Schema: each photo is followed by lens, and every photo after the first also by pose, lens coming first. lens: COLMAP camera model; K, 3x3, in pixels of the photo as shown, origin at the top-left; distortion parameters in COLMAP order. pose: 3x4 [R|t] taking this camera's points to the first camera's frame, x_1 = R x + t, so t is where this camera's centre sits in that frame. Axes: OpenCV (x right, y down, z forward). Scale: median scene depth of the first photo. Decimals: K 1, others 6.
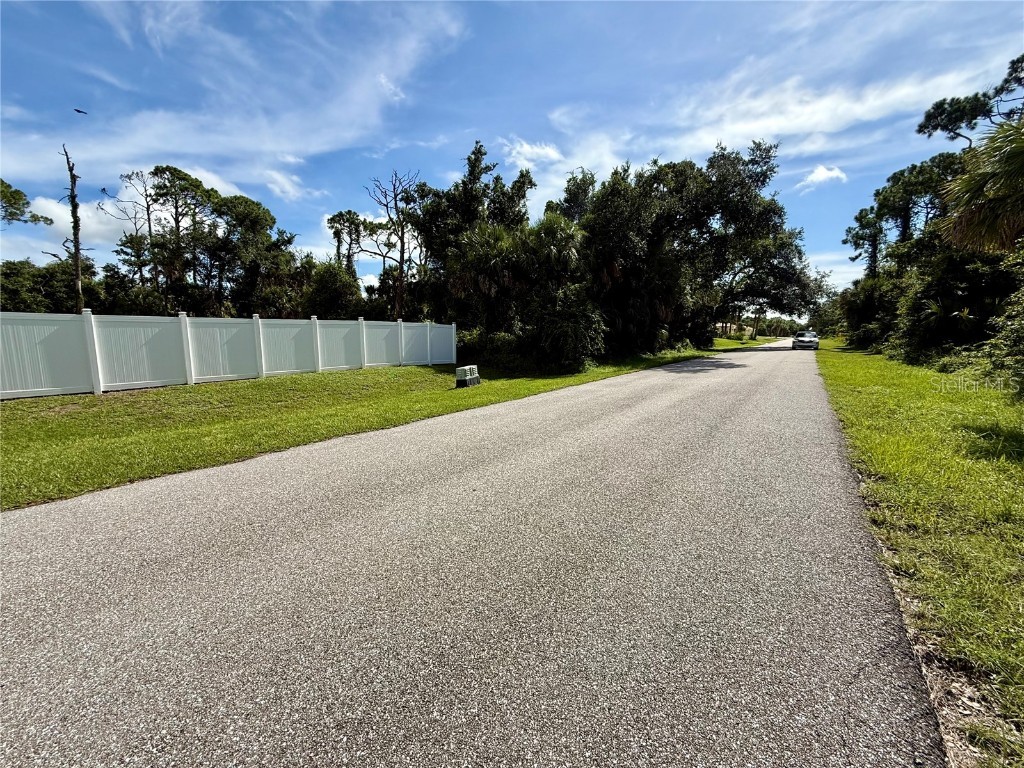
lens RADIAL K [[414.1, 0, 514.0], [0, 414.1, 385.9], [0, 0, 1]] dist [-0.000227, 0.000009]
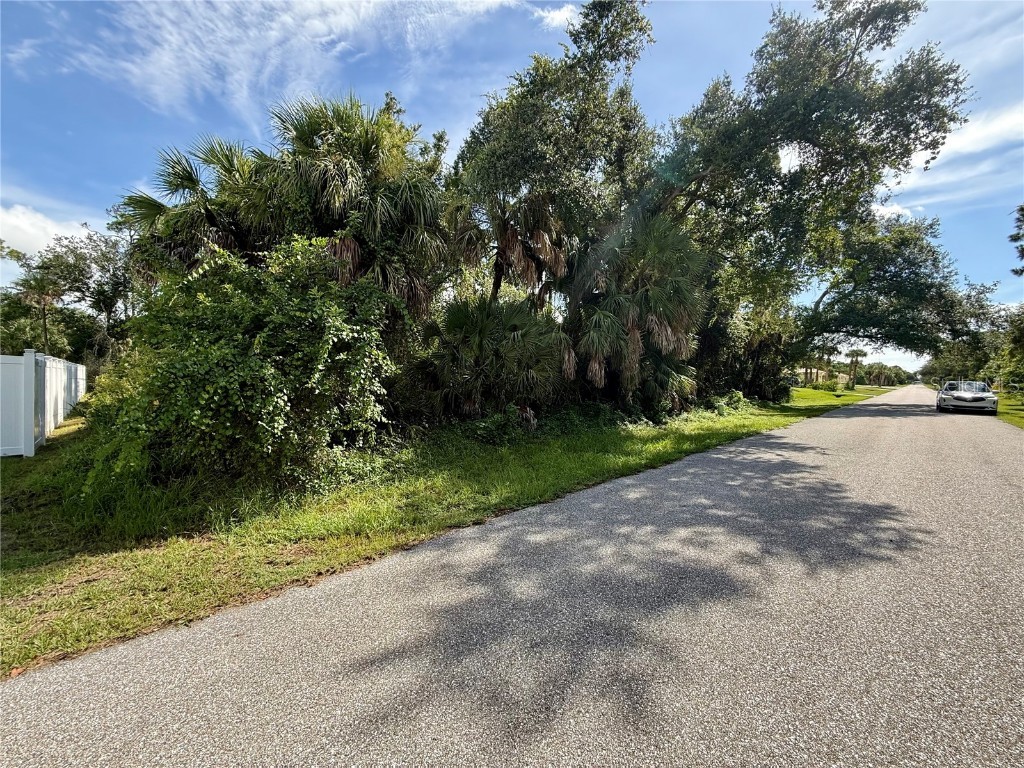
lens RADIAL K [[411.5, 0, 511.9], [0, 411.5, 377.3], [0, 0, 1]] dist [0.001197, -0.000245]
pose [[0.987212, 0.014768, -0.158728, 0.100047], [-0.034451, 0.991935, -0.121980, -0.025931], [0.155646, 0.125888, 0.979758, 0.193729]]
